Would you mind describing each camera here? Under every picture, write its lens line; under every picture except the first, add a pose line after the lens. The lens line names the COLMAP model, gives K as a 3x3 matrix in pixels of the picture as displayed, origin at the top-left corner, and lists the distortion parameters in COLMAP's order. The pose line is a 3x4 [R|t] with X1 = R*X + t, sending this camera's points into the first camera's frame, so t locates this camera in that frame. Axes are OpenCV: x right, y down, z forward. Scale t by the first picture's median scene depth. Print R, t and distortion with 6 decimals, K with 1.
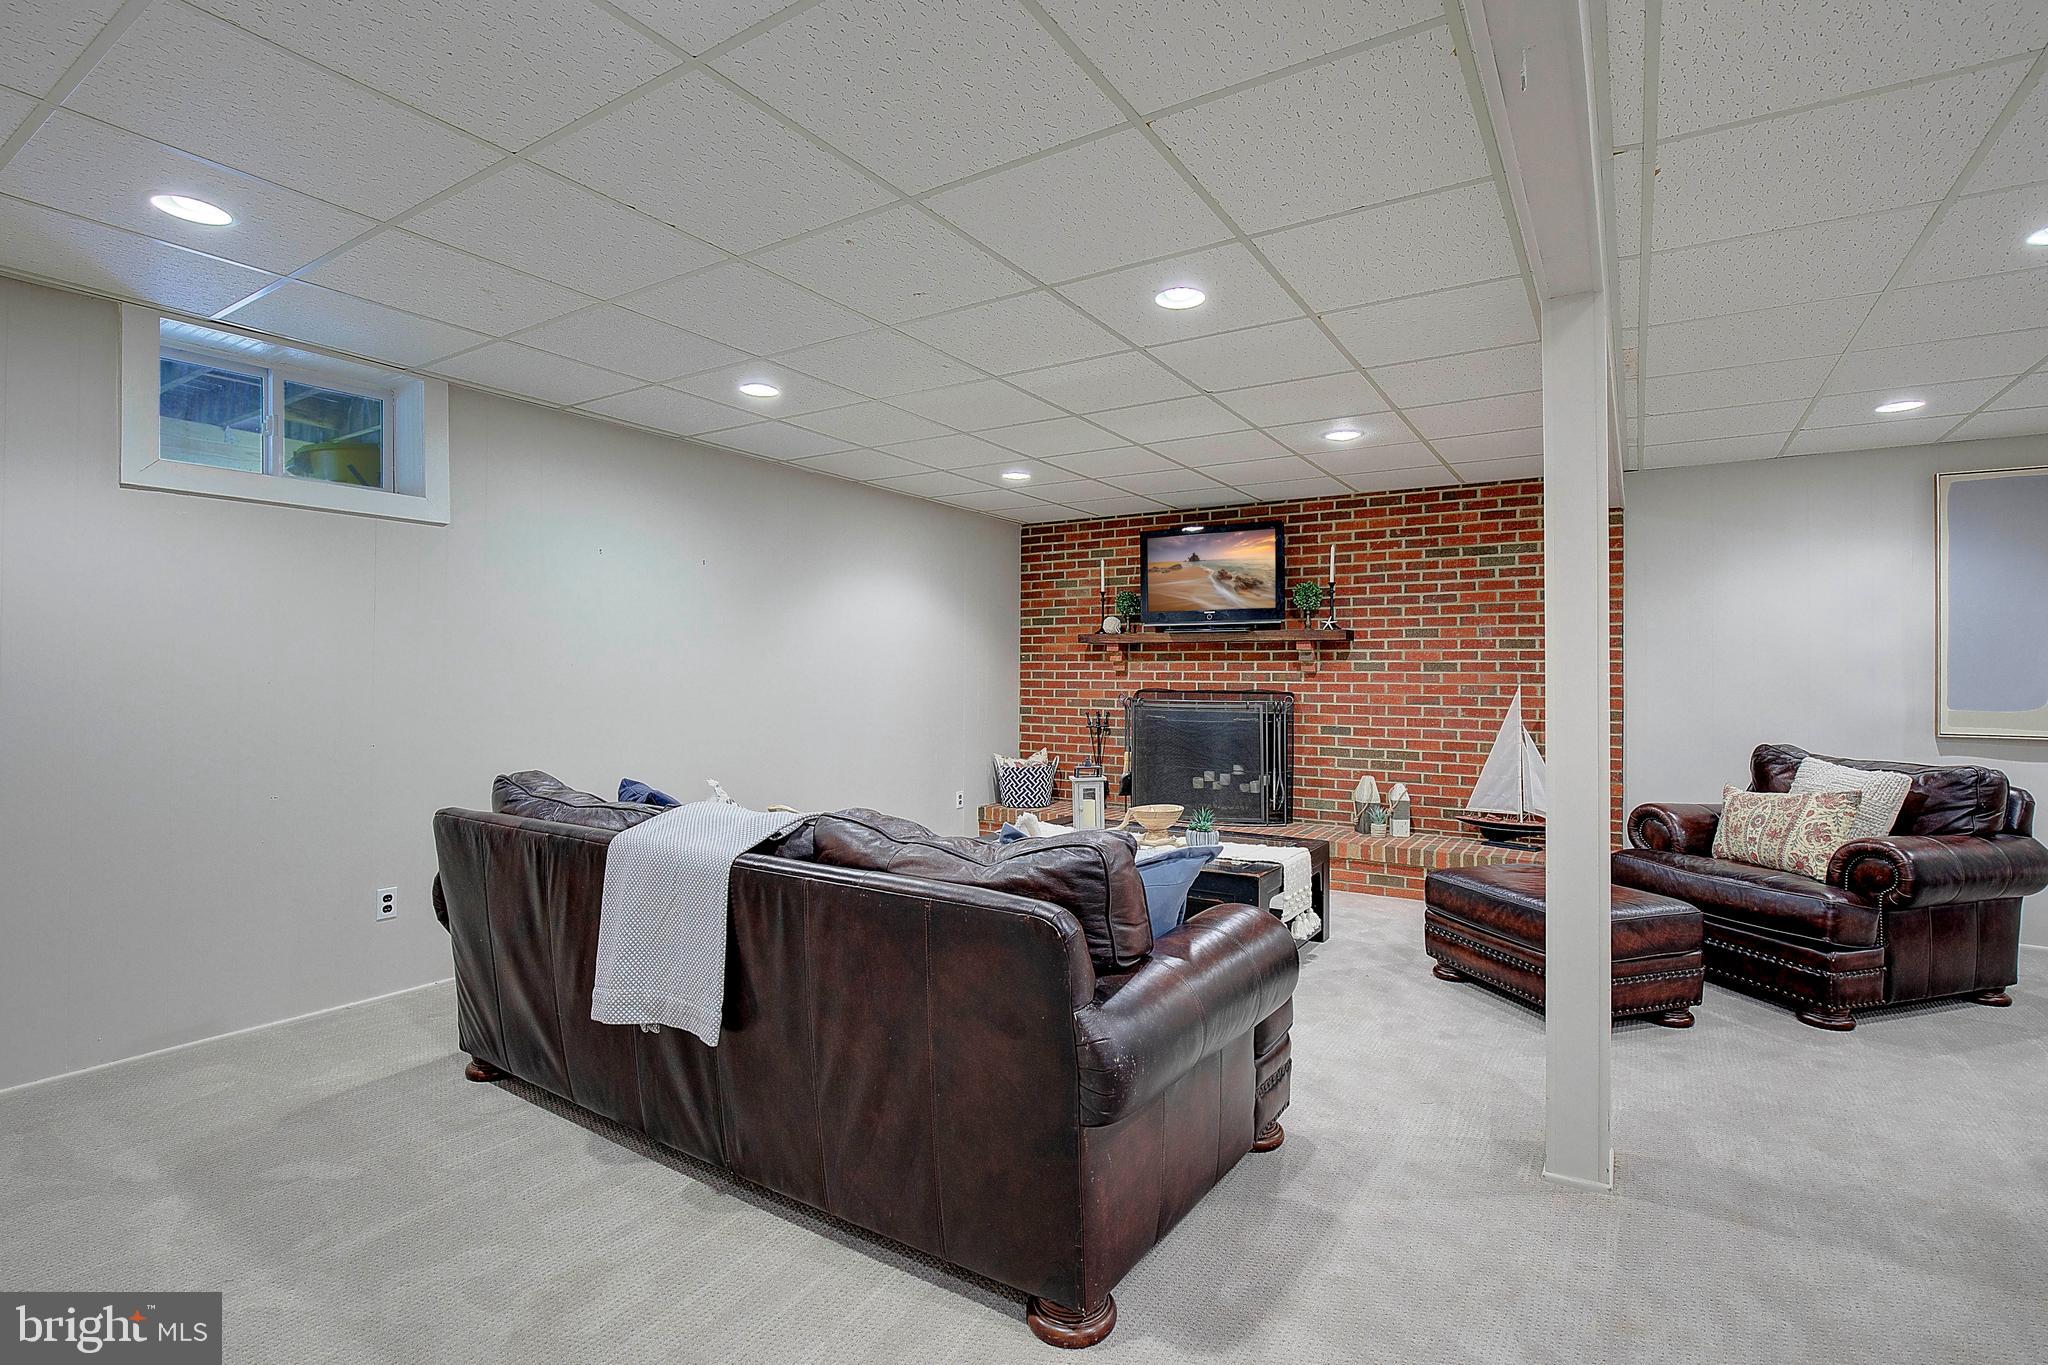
lens RADIAL K [[947.6, 0, 1065.7], [0, 947.6, 660.3], [0, 0, 1]] dist [-0.022424, 0.005346]
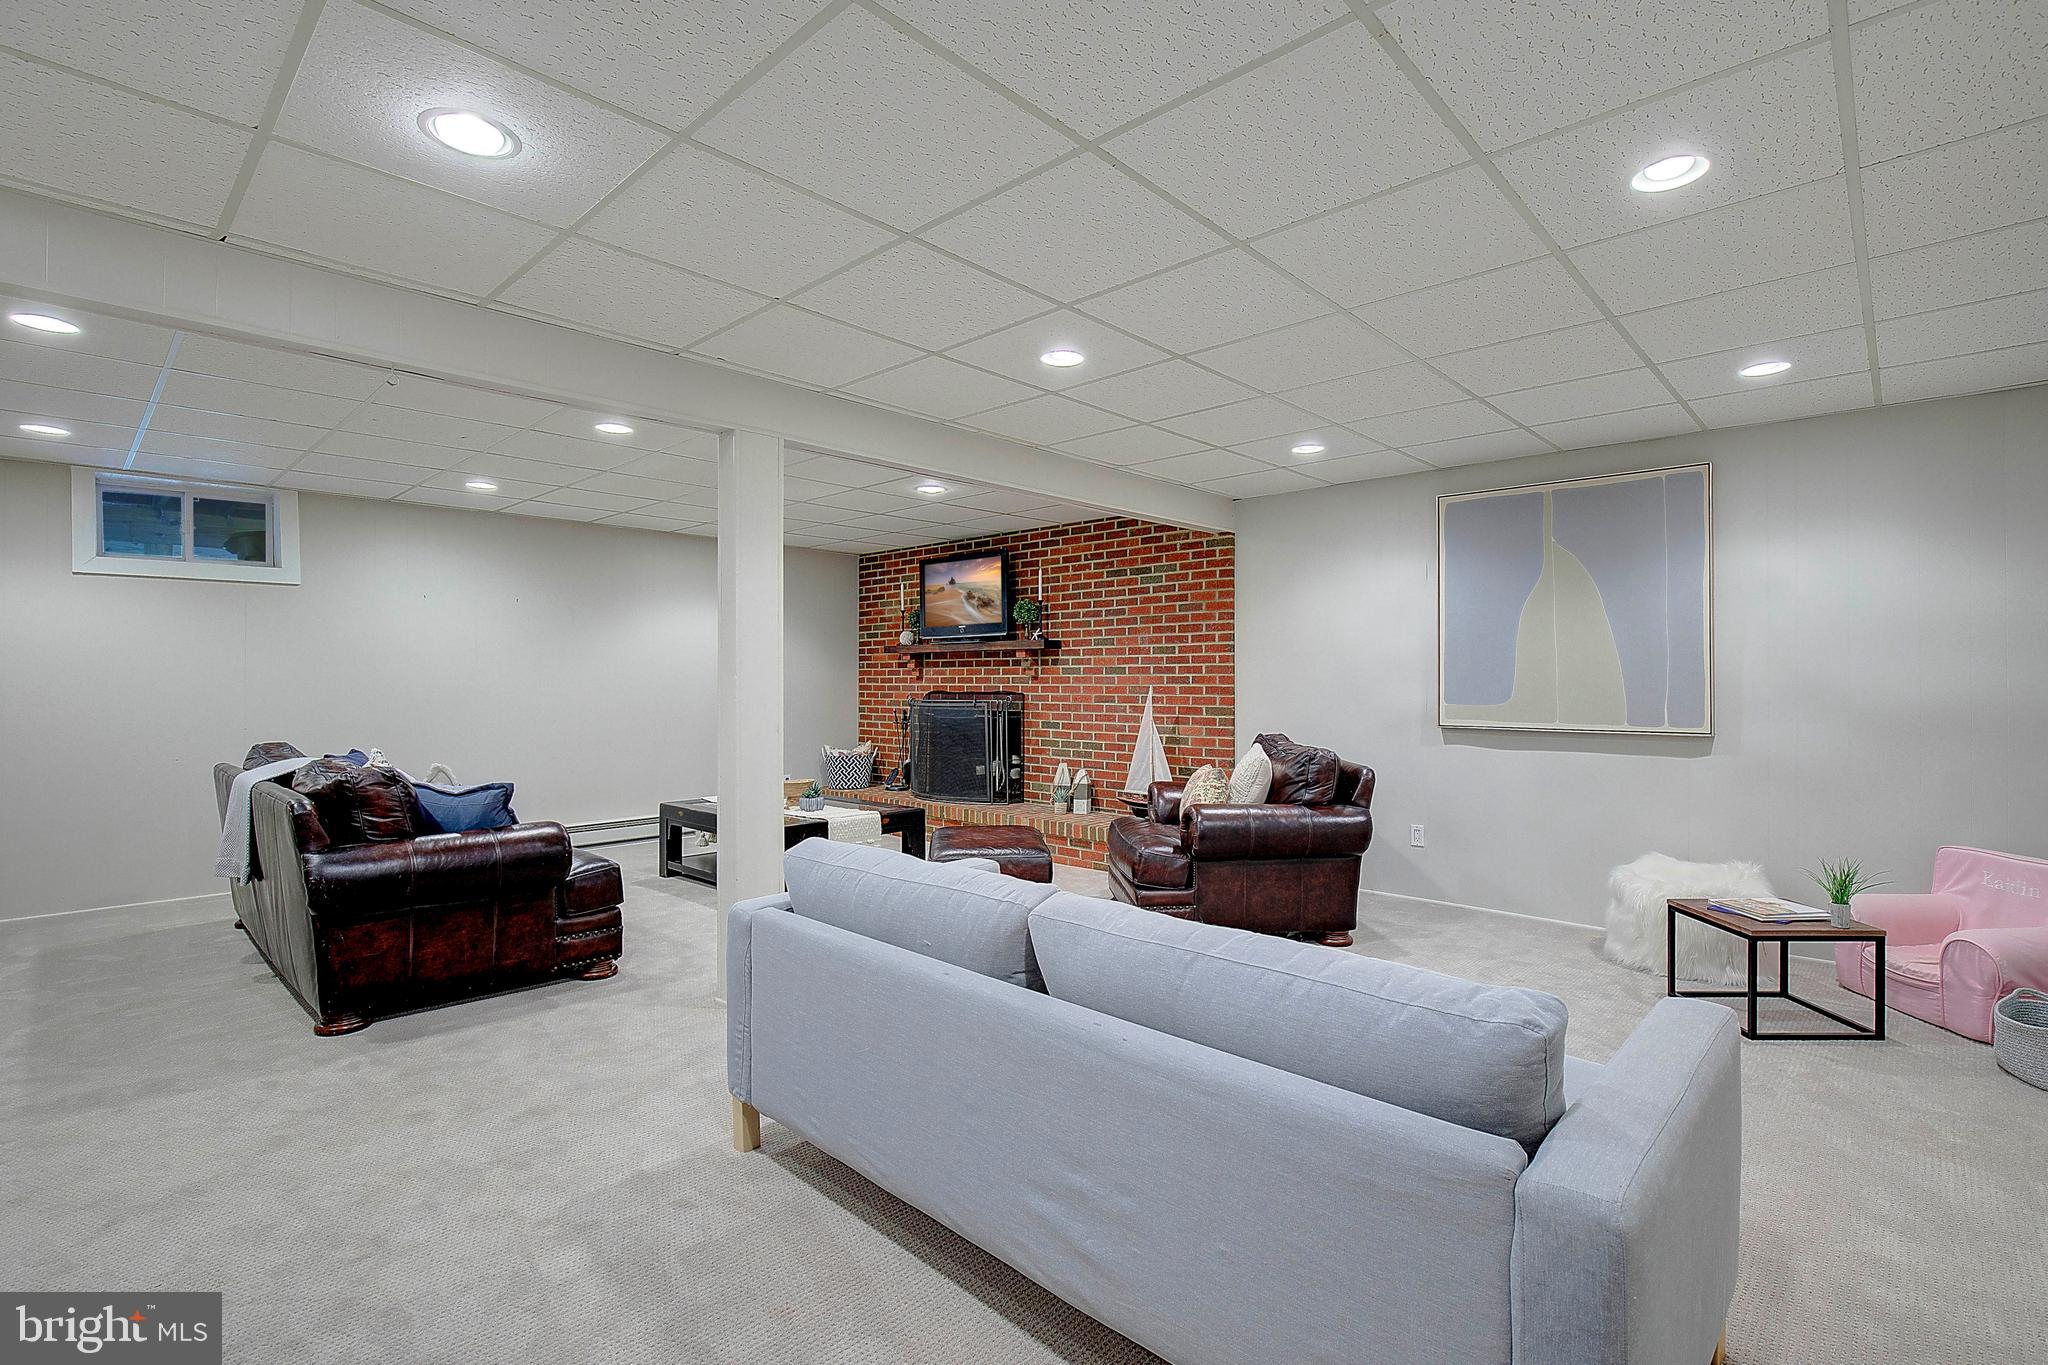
lens RADIAL K [[947.6, 0, 1068.6], [0, 947.6, 682.3], [0, 0, 1]] dist [-0.022424, 0.005346]
pose [[0.983730, -0.009759, -0.179386, 0.554659], [0.013182, 0.999753, 0.017898, -0.000275], [0.179167, -0.019972, 0.983616, -0.175430]]
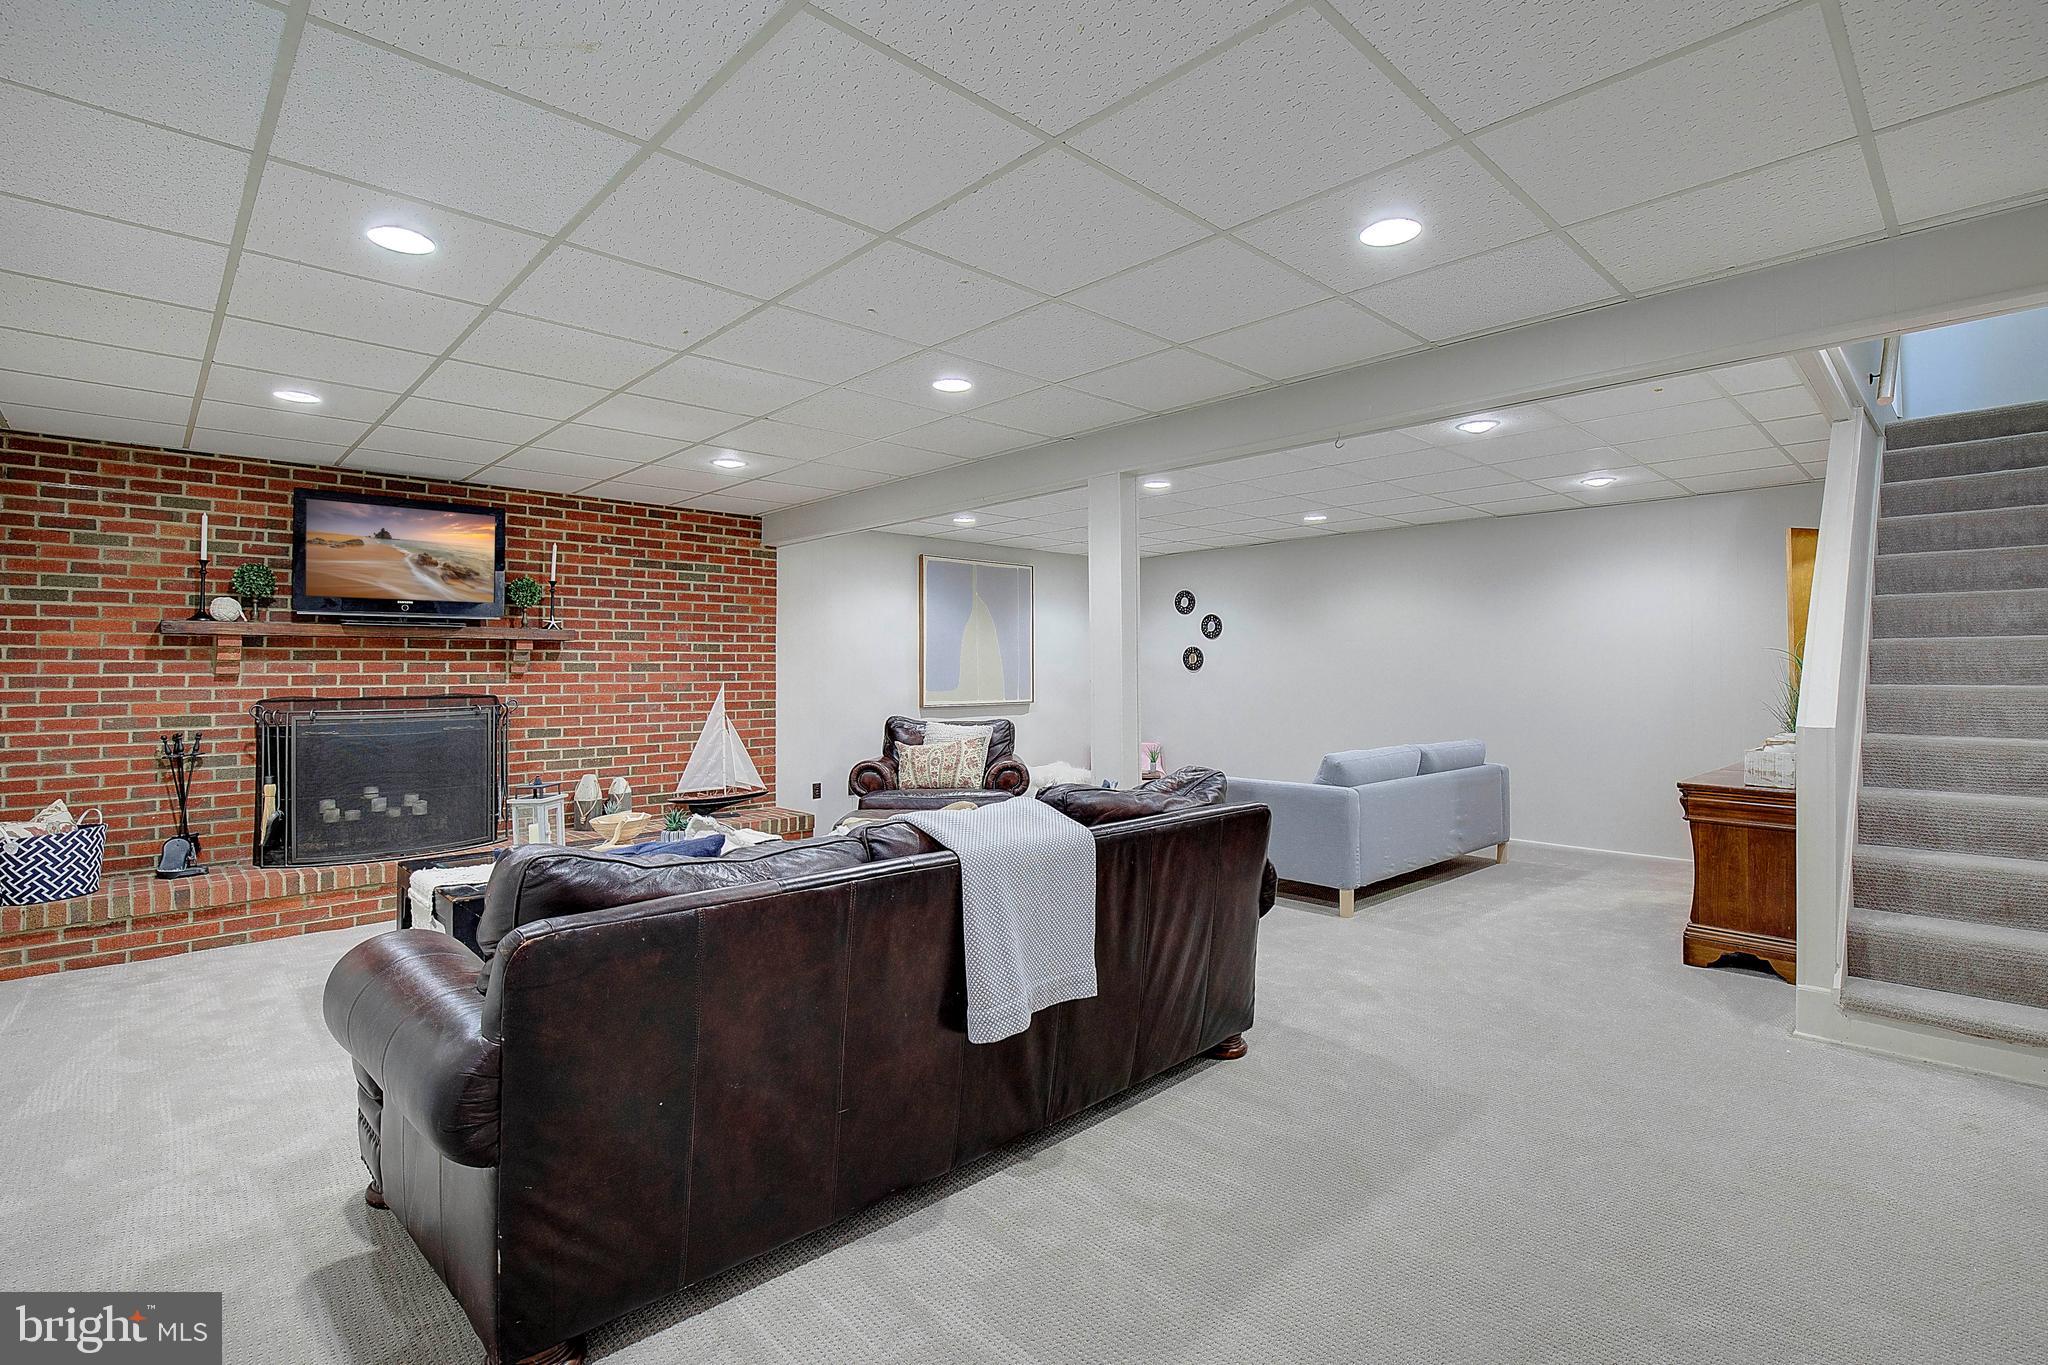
lens RADIAL K [[947.6, 0, 1026.0], [0, 947.6, 664.9], [0, 0, 1]] dist [-0.022424, 0.005346]
pose [[0.259895, -0.001117, 0.965636, -0.559329], [-0.007479, 0.999967, 0.003170, -0.002797], [-0.965608, -0.008046, 0.259878, 0.285935]]
